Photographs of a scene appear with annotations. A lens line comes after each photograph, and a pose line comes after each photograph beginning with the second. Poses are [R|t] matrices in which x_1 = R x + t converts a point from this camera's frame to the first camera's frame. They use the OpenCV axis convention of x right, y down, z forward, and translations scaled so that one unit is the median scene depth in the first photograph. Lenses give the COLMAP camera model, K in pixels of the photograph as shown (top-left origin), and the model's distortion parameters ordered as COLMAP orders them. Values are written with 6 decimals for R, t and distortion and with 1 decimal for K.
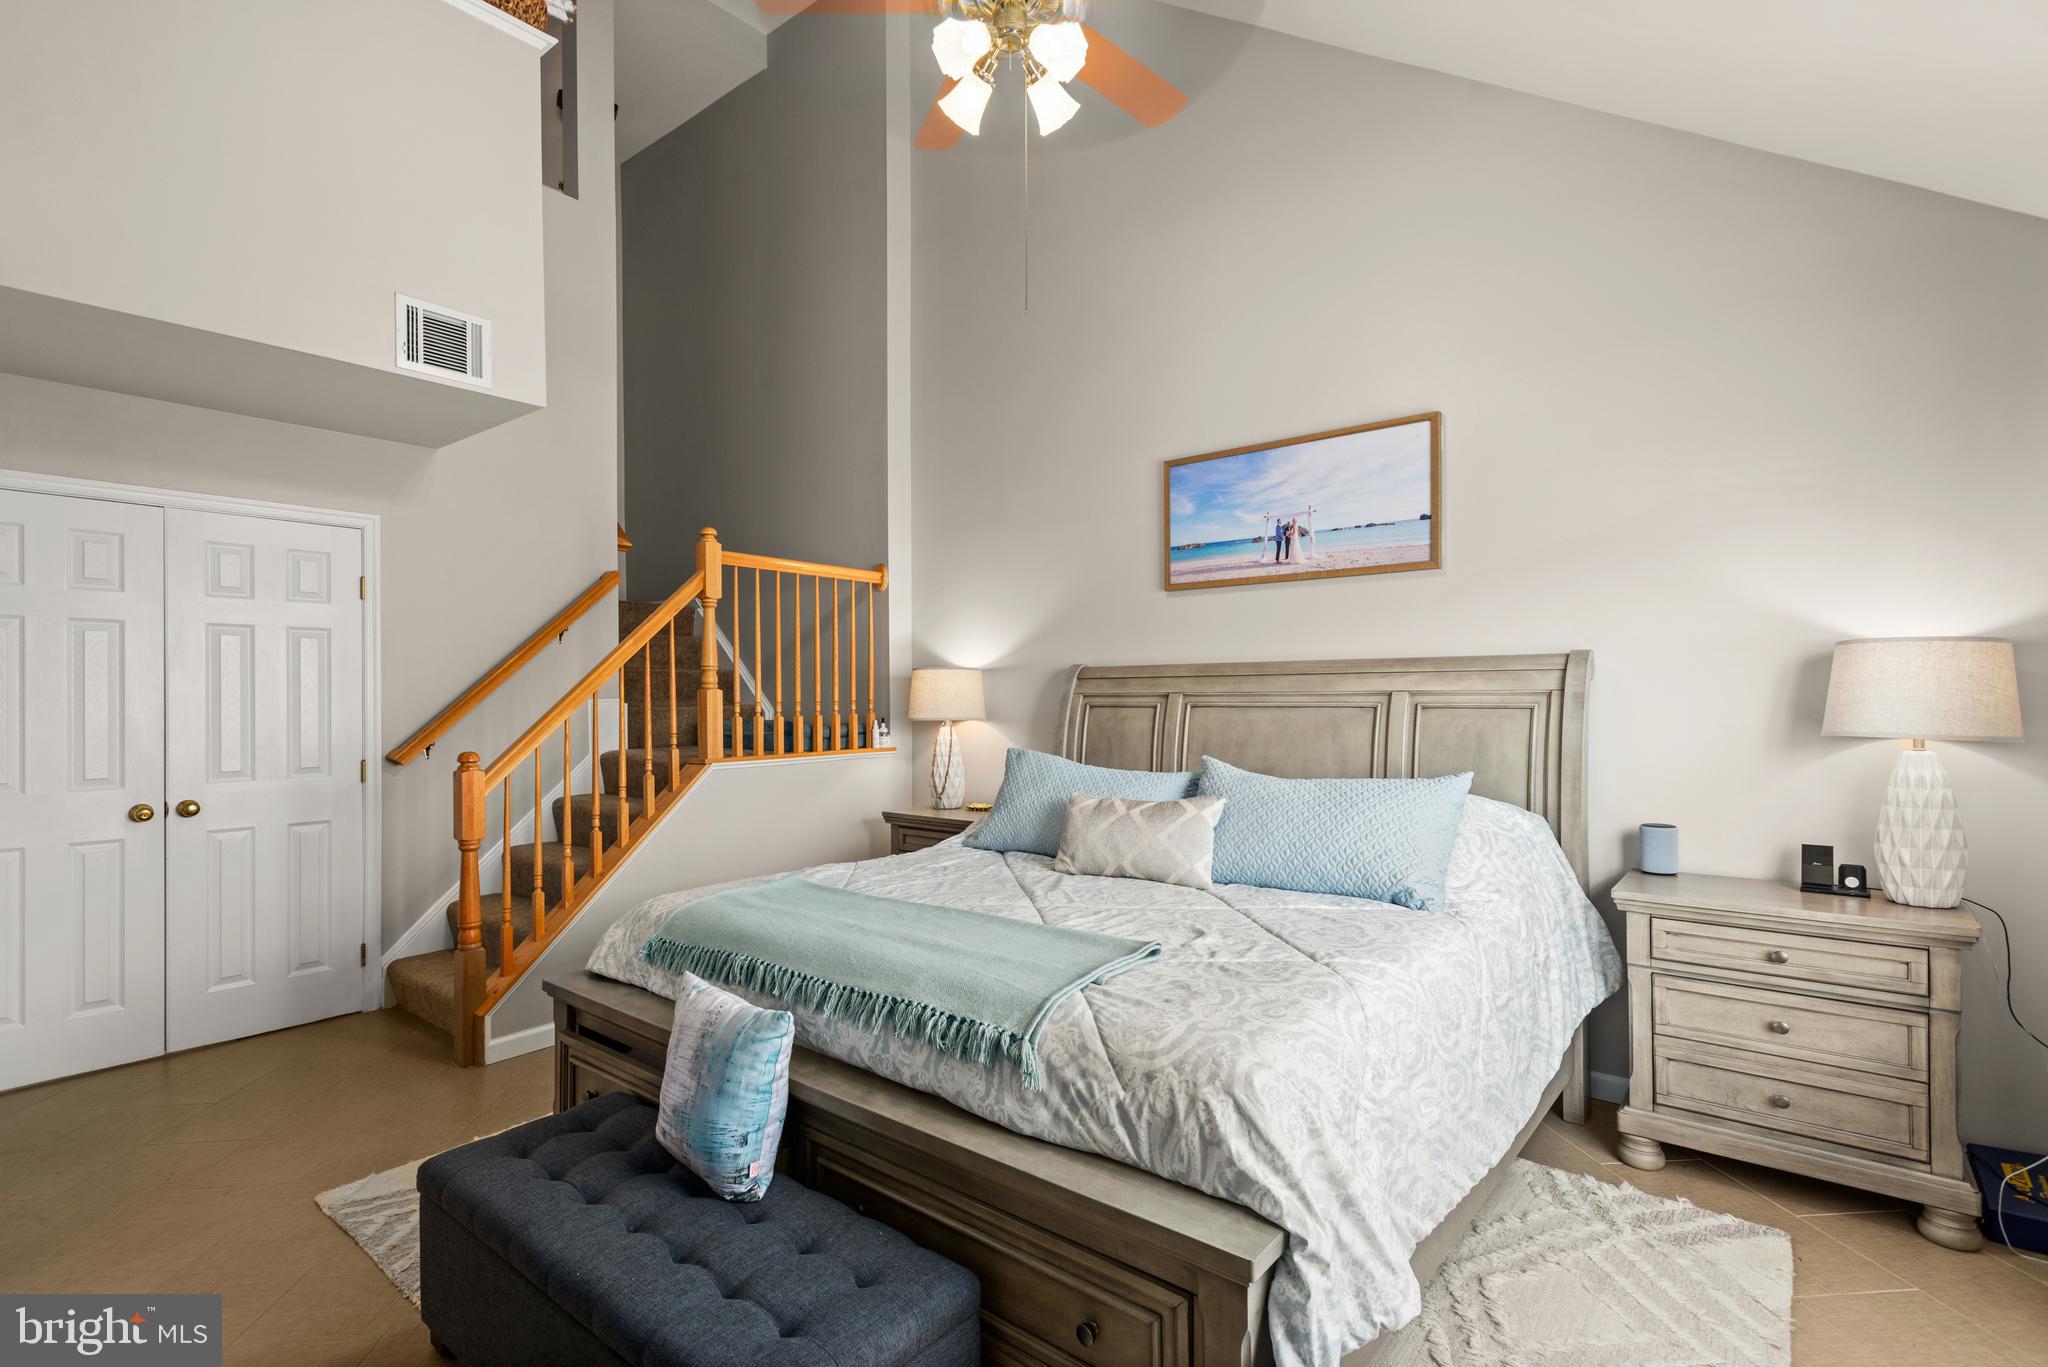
lens RADIAL K [[967.0, 0, 1025.3], [0, 967.0, 704.1], [0, 0, 1]] dist [0.025811, -0.008172]
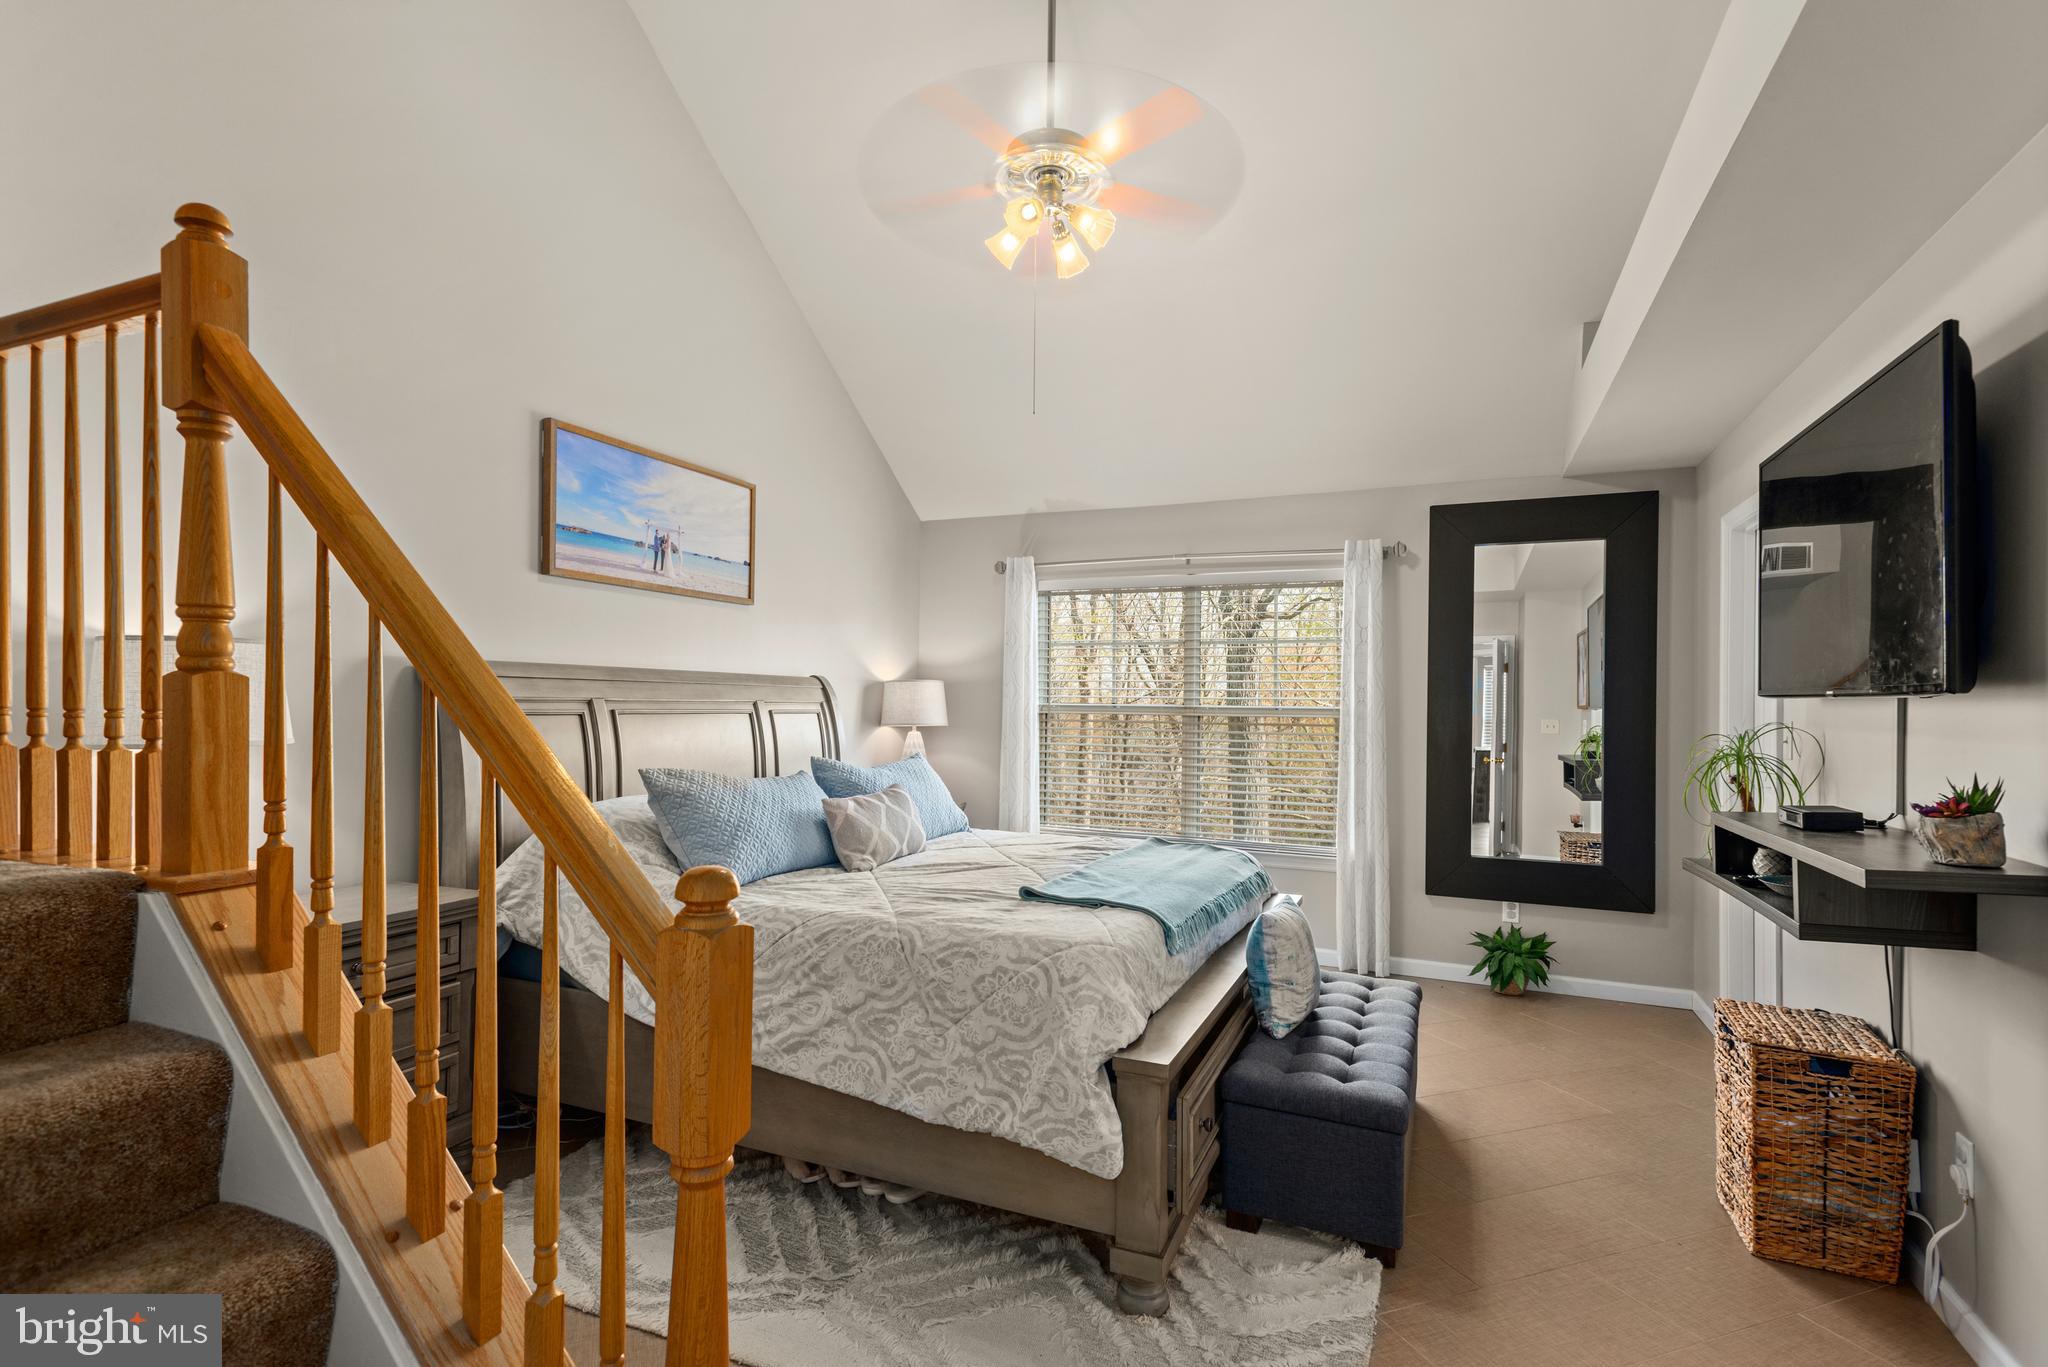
lens RADIAL K [[974.3, 0, 1015.4], [0, 974.3, 725.5], [0, 0, 1]] dist [0.023080, -0.010519]
pose [[-0.265772, -0.016175, 0.963900, -0.835236], [0.000760, 0.999855, 0.016988, -0.001999], [-0.964036, 0.005248, -0.265721, 0.911980]]
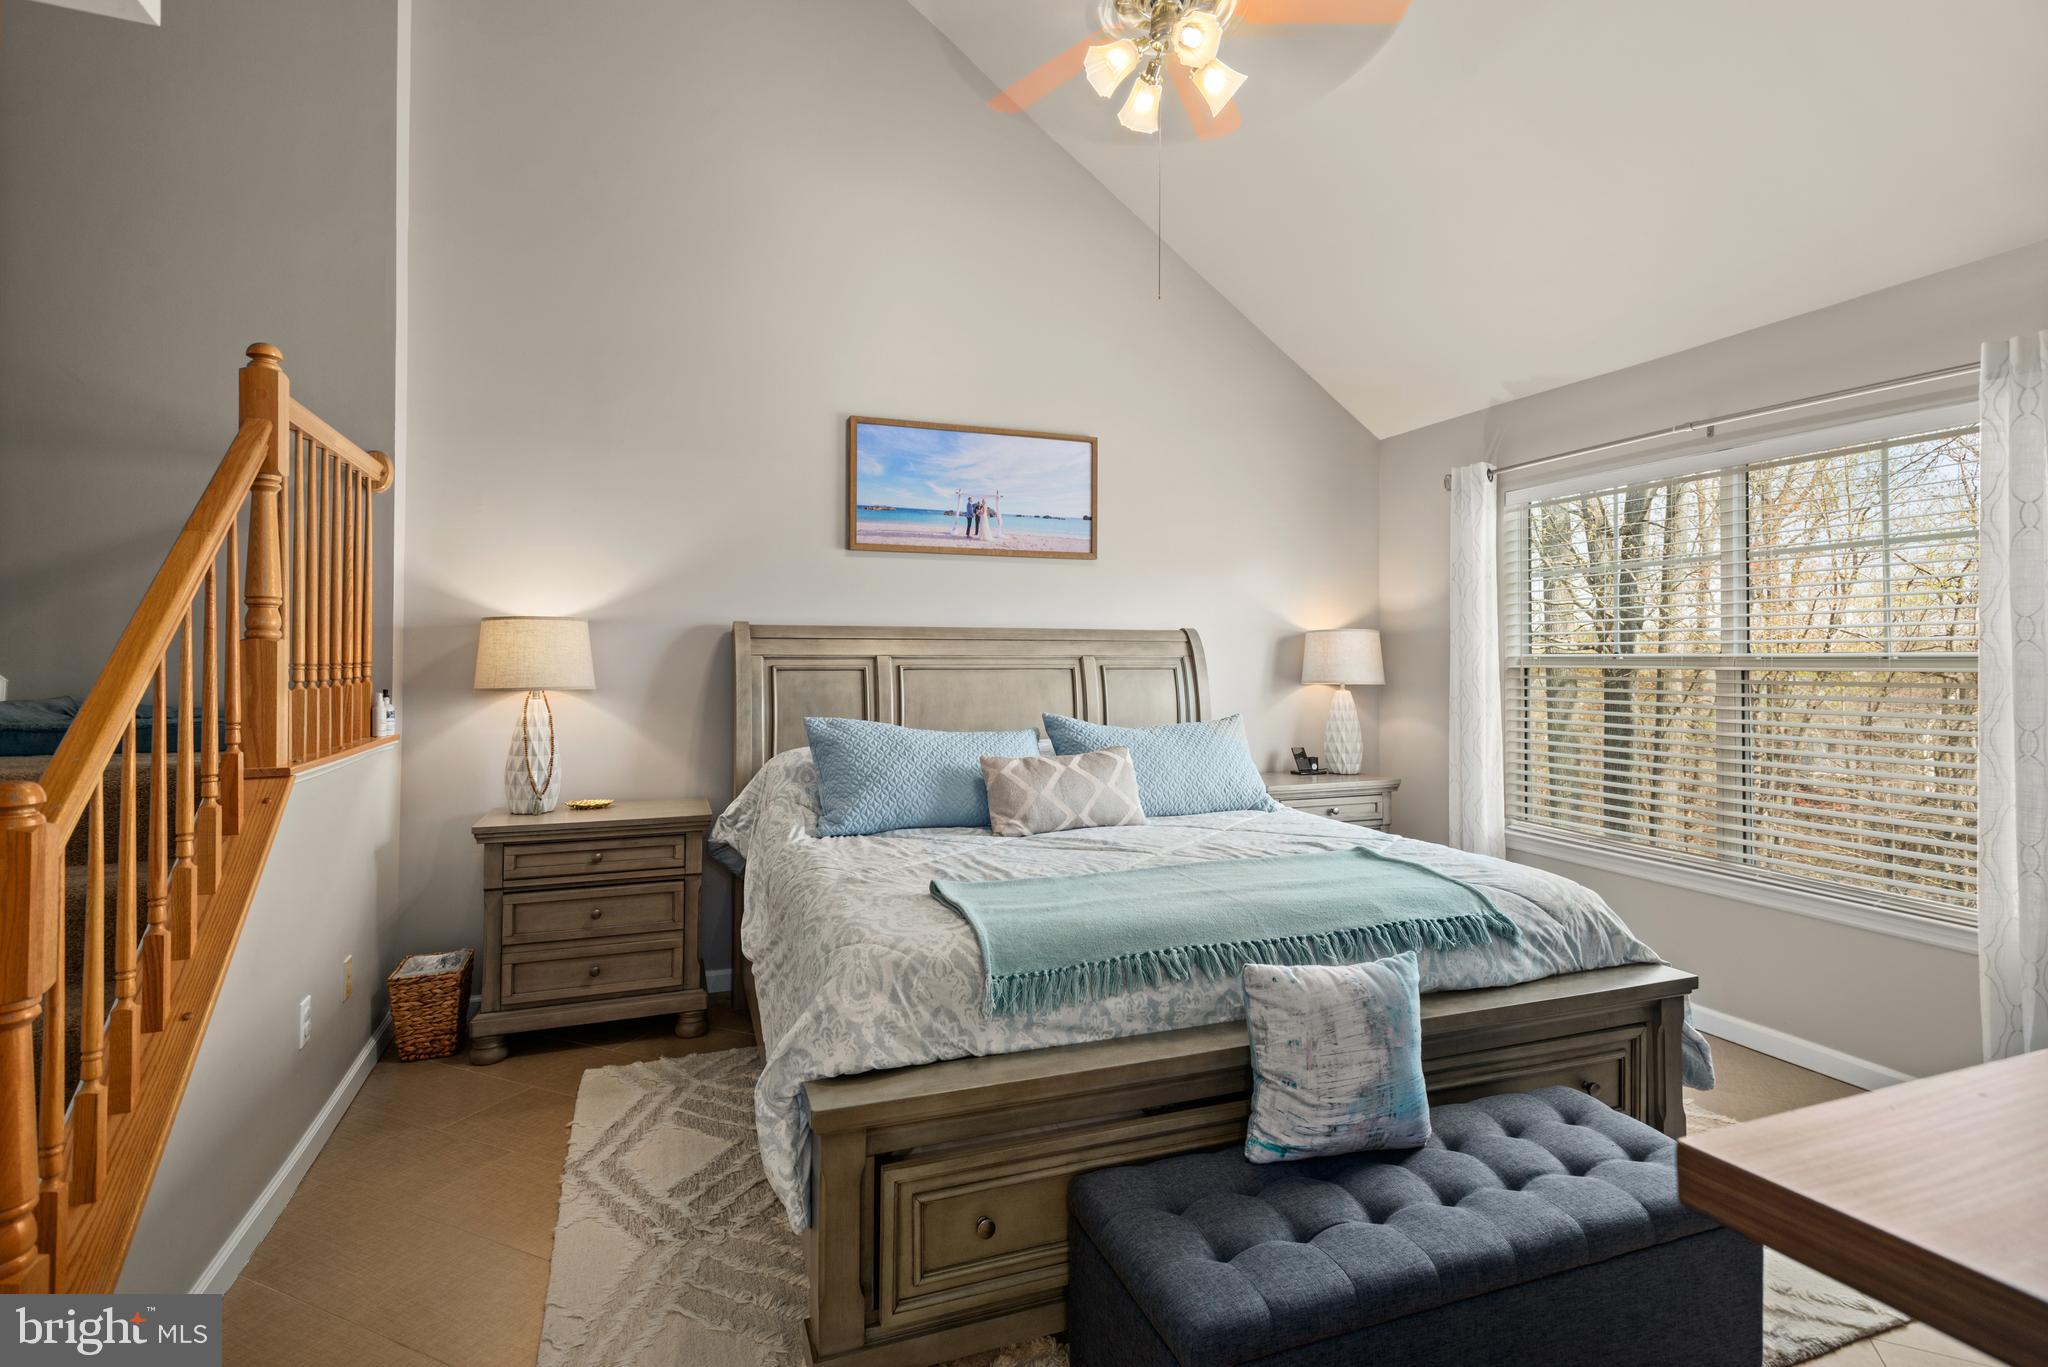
lens RADIAL K [[979.6, 0, 1020.2], [0, 979.6, 660.2], [0, 0, 1]] dist [0.015809, -0.000423]
pose [[0.504366, 0.007210, 0.863460, -0.663285], [0.004634, 0.999928, -0.011056, 0.005193], [-0.863477, 0.009578, 0.504296, 0.396193]]
